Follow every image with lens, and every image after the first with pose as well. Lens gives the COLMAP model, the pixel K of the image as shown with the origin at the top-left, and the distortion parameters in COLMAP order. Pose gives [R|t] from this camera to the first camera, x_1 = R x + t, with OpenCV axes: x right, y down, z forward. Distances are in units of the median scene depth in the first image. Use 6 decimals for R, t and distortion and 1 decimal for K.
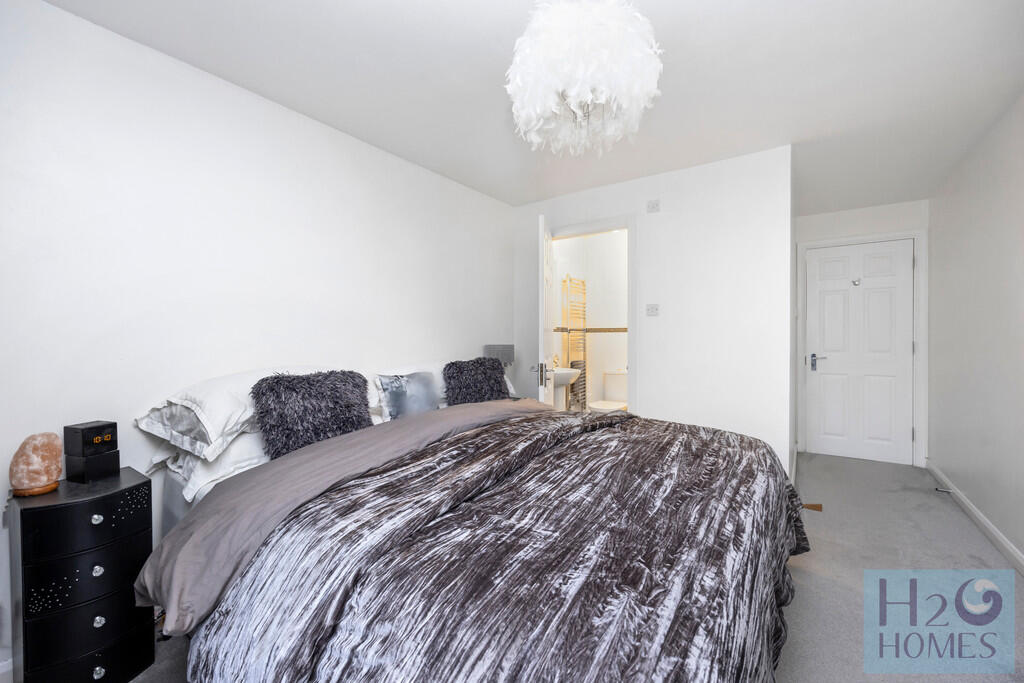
lens RADIAL K [[431.3, 0, 512.0], [0, 431.3, 341.5], [0, 0, 1]] dist [0.000013, -0.000003]
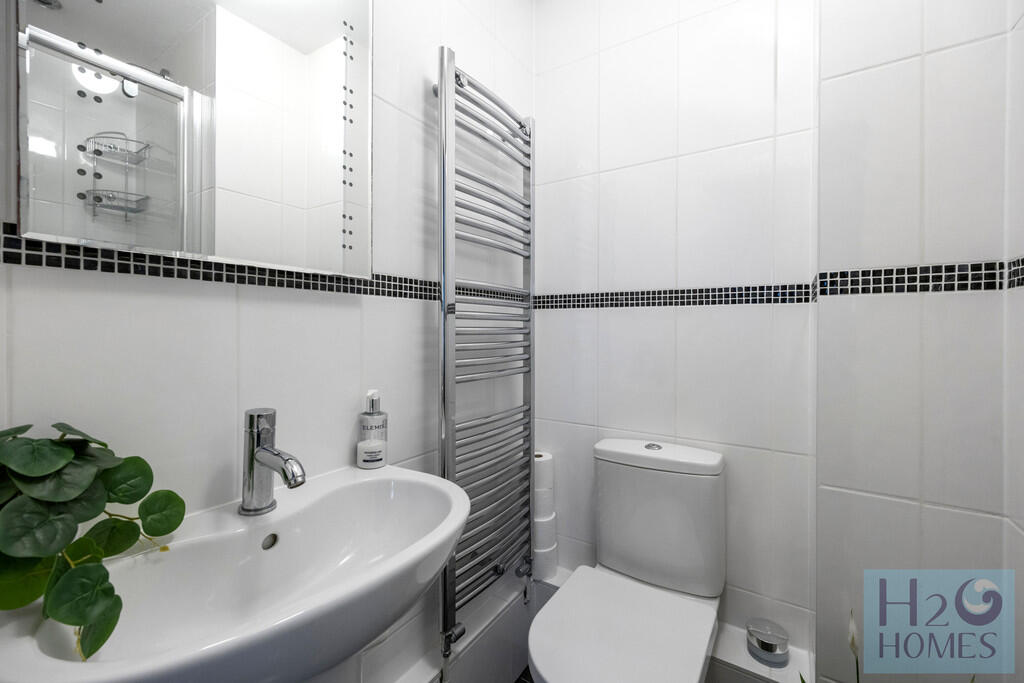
lens RADIAL K [[431.3, 0, 512.0], [0, 431.3, 341.5], [0, 0, 1]] dist [0.000013, -0.000003]
pose [[0.999995, 0.002629, 0.001465, 0.157546], [-0.002636, 0.999985, 0.004793, -0.000159], [-0.001452, -0.004797, 0.999987, 0.720875]]
